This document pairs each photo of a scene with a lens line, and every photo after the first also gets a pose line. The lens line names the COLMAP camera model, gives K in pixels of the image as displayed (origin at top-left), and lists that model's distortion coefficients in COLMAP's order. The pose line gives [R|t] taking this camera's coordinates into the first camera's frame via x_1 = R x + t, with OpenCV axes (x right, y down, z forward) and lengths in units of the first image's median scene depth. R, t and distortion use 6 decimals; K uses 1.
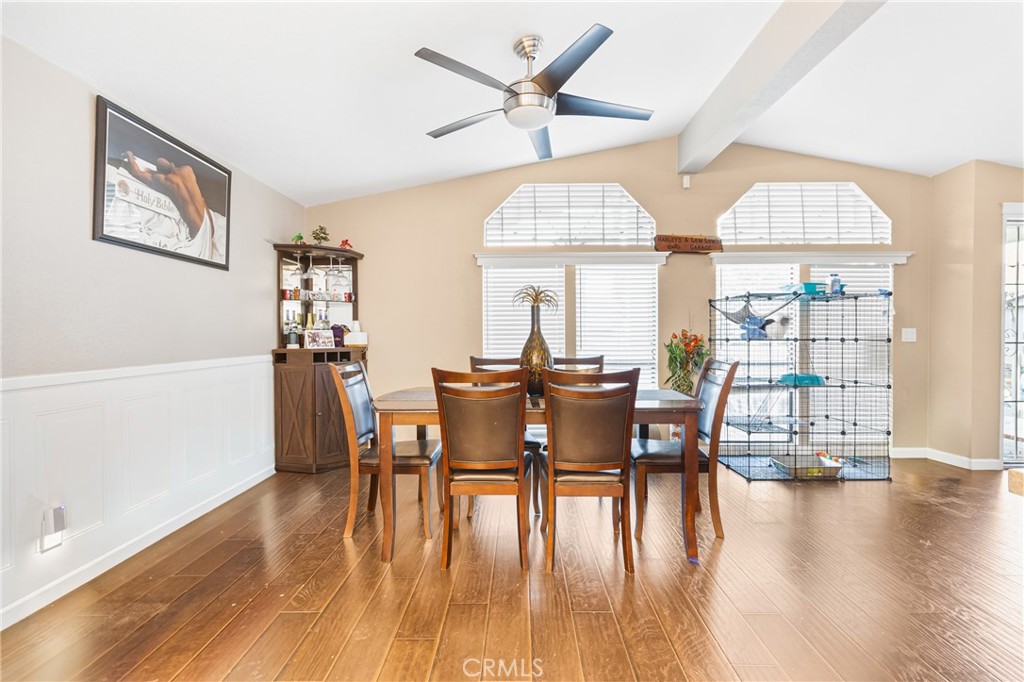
lens RADIAL K [[466.2, 0, 519.4], [0, 466.2, 336.6], [0, 0, 1]] dist [0.000063, -0.000195]
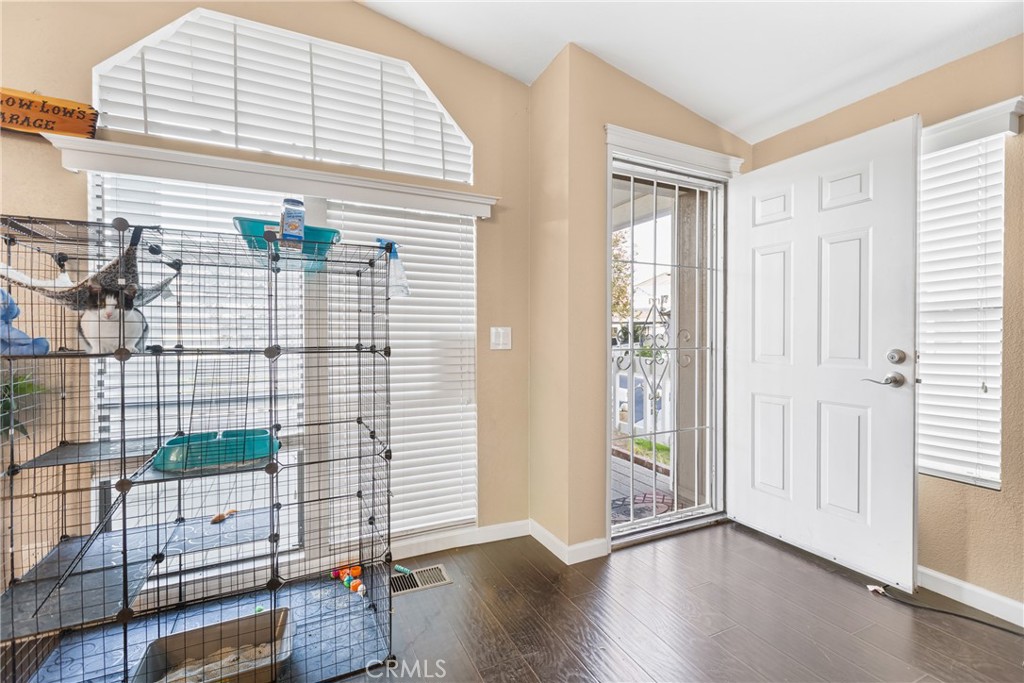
lens RADIAL K [[466.2, 0, 519.4], [0, 466.2, 337.1], [0, 0, 1]] dist [0.000063, -0.000195]
pose [[0.887063, -0.000963, 0.461648, 0.576612], [0.004067, 0.999975, -0.005729, -0.001586], [-0.461631, 0.006960, 0.887045, 0.450370]]
